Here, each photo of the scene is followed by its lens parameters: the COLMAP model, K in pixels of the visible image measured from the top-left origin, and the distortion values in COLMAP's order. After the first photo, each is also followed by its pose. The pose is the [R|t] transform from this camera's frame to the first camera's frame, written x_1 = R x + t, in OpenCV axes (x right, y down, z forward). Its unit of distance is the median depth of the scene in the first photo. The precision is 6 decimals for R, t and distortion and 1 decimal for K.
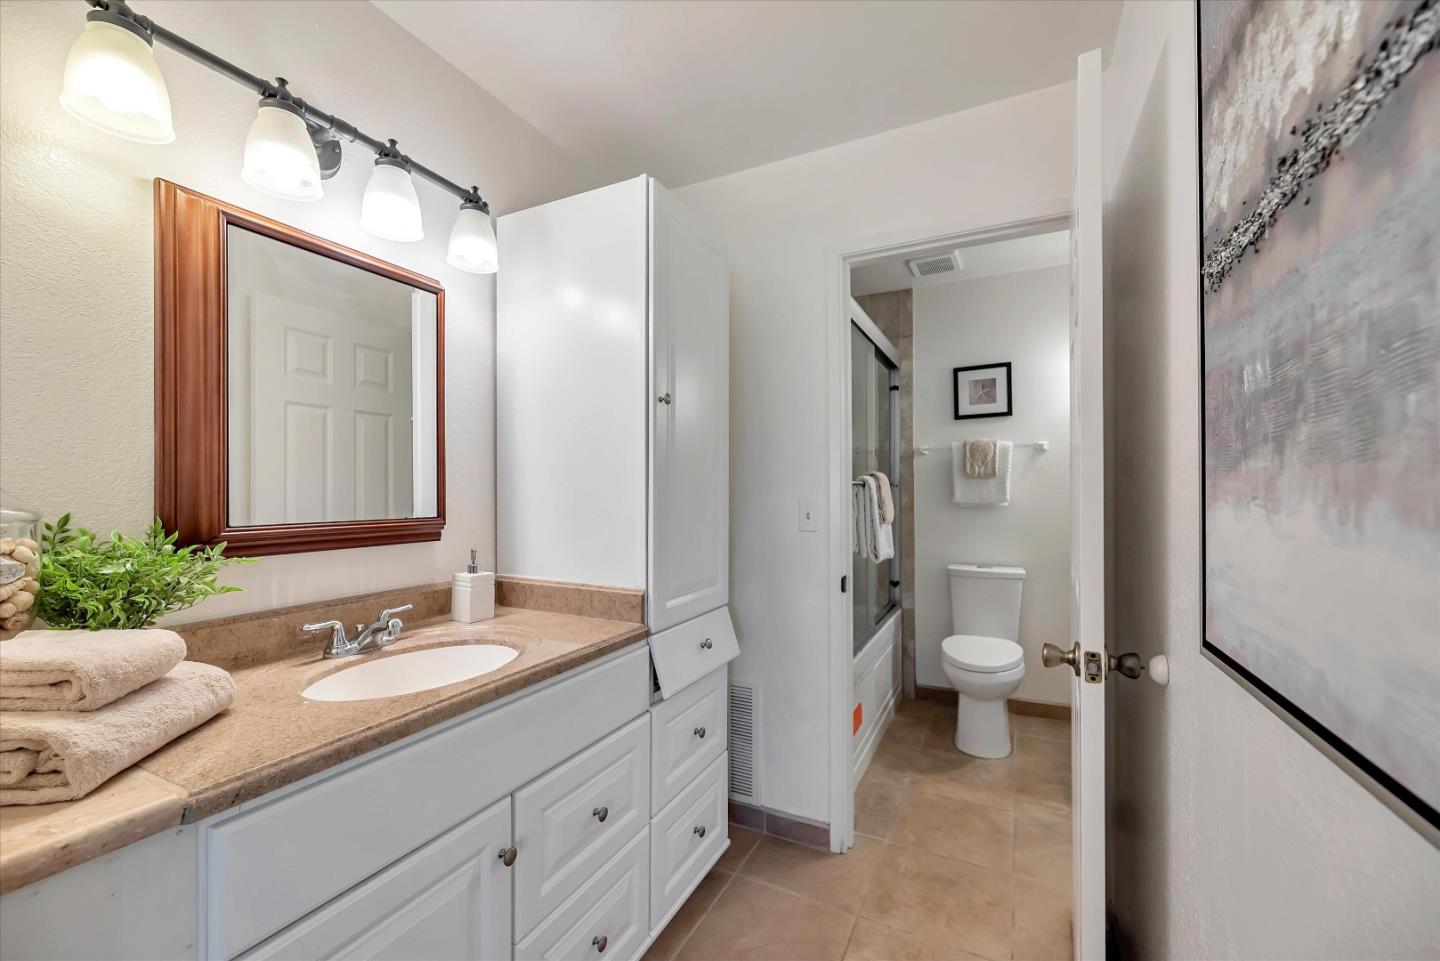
lens RADIAL K [[583.7, 0, 717.7], [0, 583.7, 487.4], [0, 0, 1]] dist [0.002355, -0.000934]
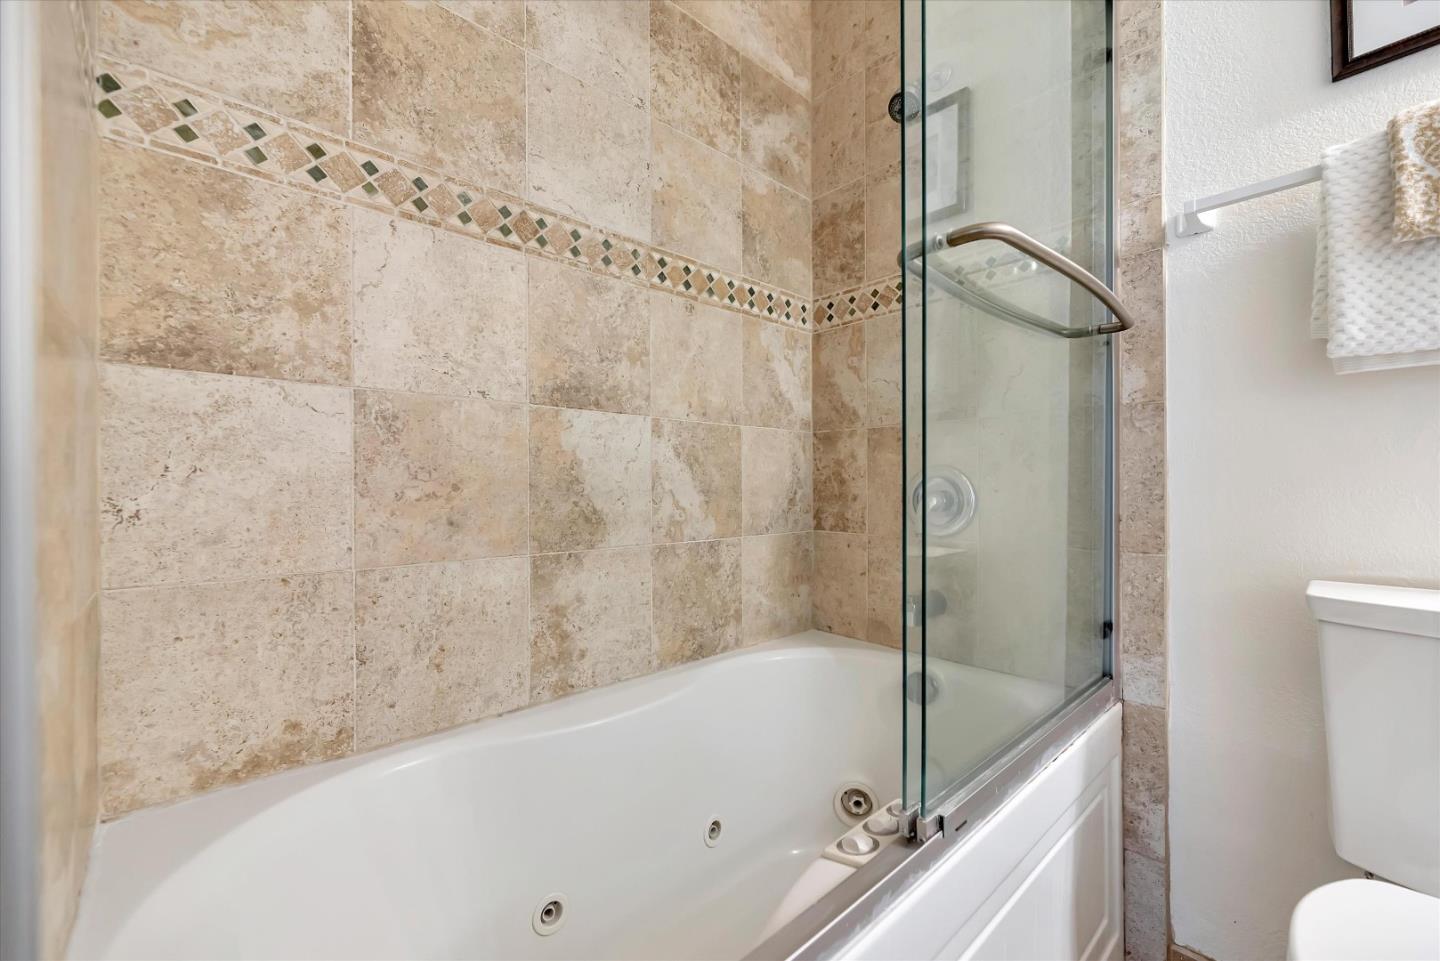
lens RADIAL K [[583.7, 0, 719.2], [0, 583.7, 482.7], [0, 0, 1]] dist [0.002355, -0.000934]
pose [[0.932556, -0.001899, -0.361020, 0.228187], [0.004465, 0.999970, 0.006272, 0.079458], [0.360998, -0.007461, 0.932537, 0.623138]]
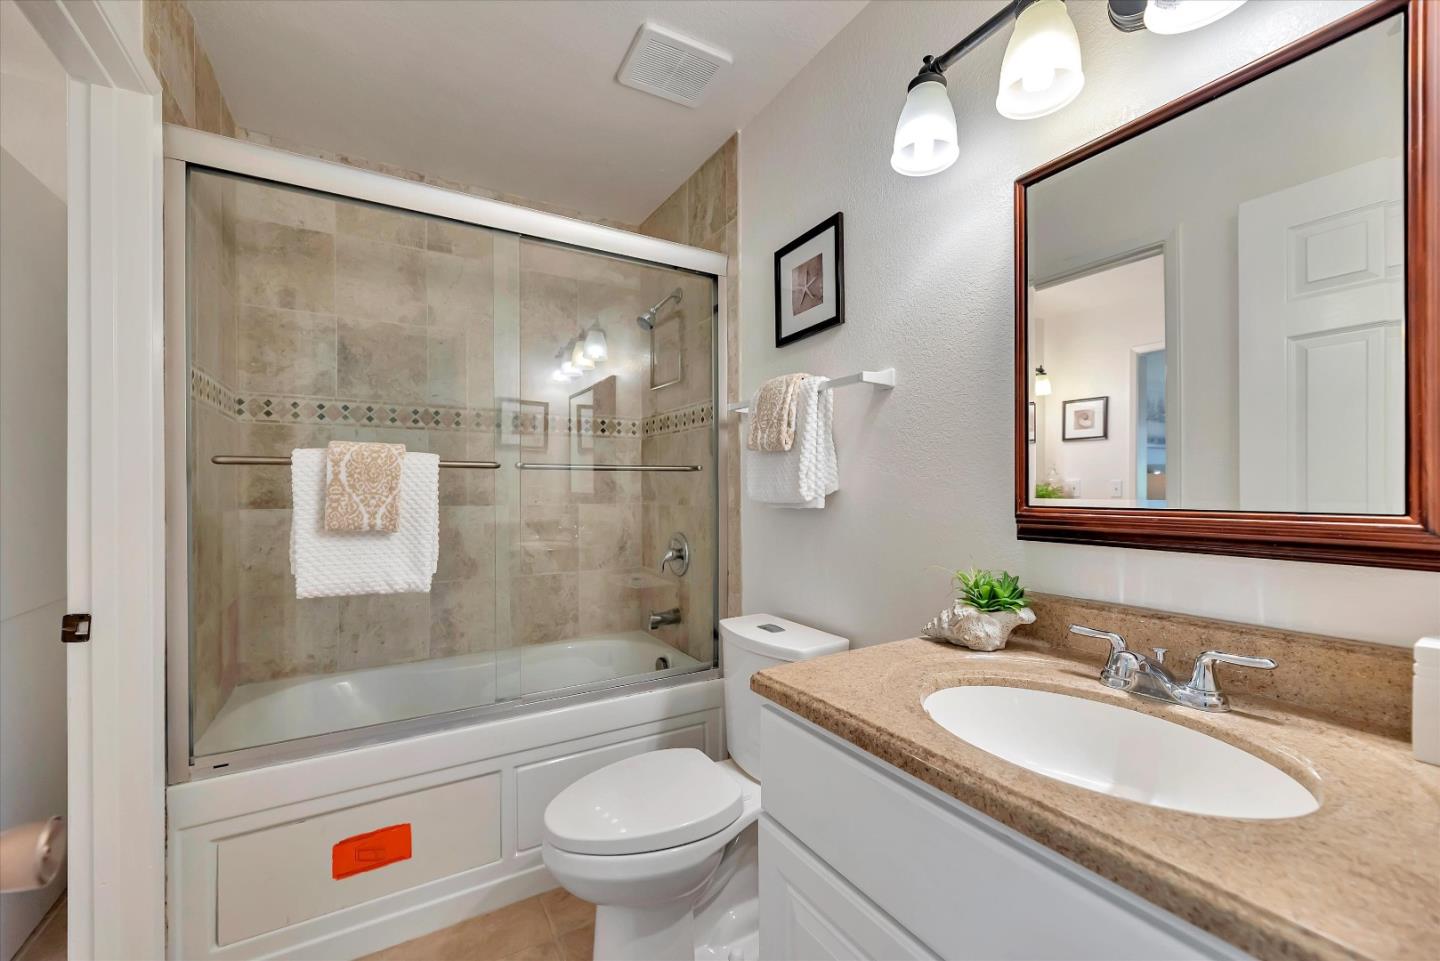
lens RADIAL K [[583.7, 0, 722.0], [0, 583.7, 484.0], [0, 0, 1]] dist [0.002355, -0.000934]
pose [[0.837765, -0.003587, -0.546019, 0.660375], [0.007660, 0.999957, 0.005183, 0.007275], [0.545977, -0.008525, 0.837757, 0.519515]]
